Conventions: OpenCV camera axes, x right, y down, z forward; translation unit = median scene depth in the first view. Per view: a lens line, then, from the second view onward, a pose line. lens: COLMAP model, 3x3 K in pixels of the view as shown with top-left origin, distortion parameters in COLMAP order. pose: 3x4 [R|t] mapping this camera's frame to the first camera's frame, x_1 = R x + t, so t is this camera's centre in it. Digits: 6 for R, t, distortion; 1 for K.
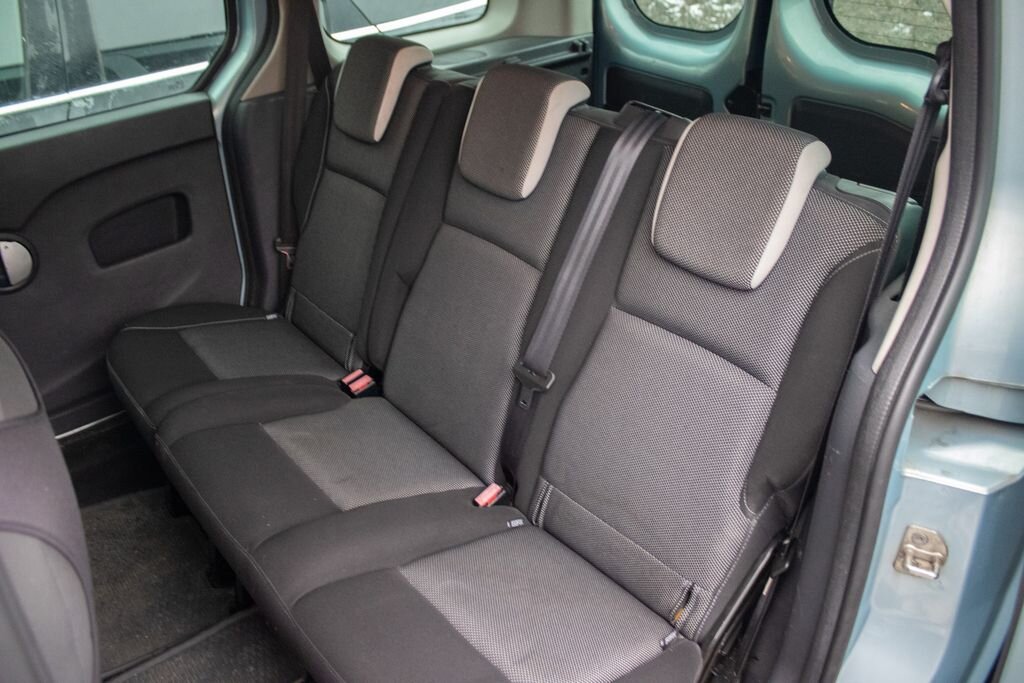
lens RADIAL K [[848.3, 0, 513.6], [0, 848.3, 340.2], [0, 0, 1]] dist [-0.151826, 0.118929]
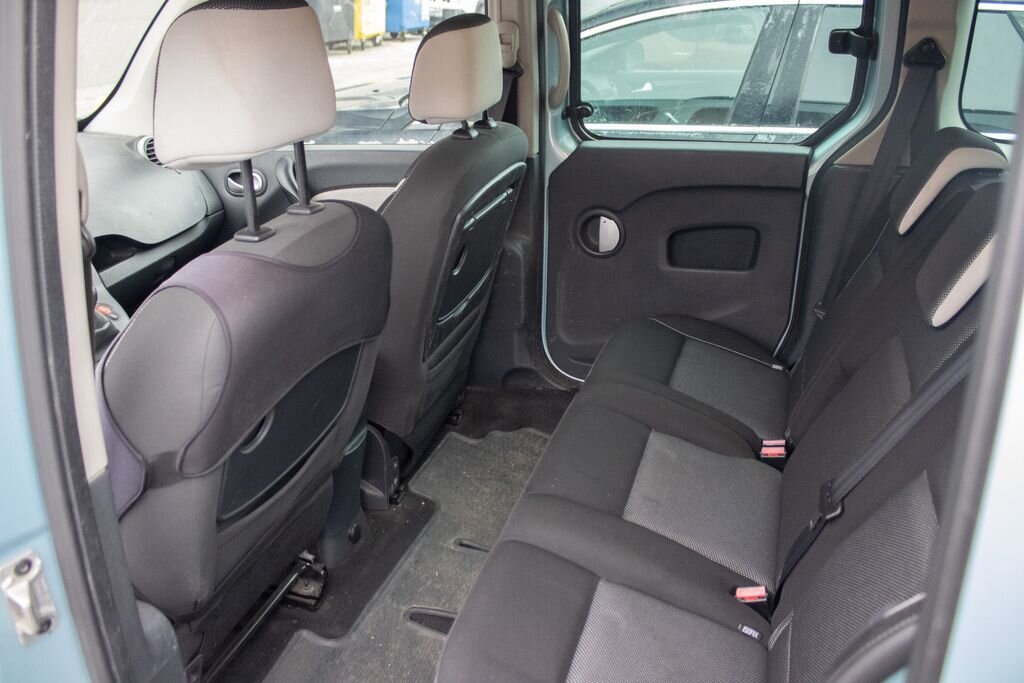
lens RADIAL K [[848.3, 0, 508.6], [0, 848.3, 345.7], [0, 0, 1]] dist [-0.151826, 0.118929]
pose [[0.524942, 0.375513, -0.763823, 0.335642], [-0.423868, 0.893553, 0.147985, -0.067897], [0.738087, 0.246076, 0.628231, 0.109399]]
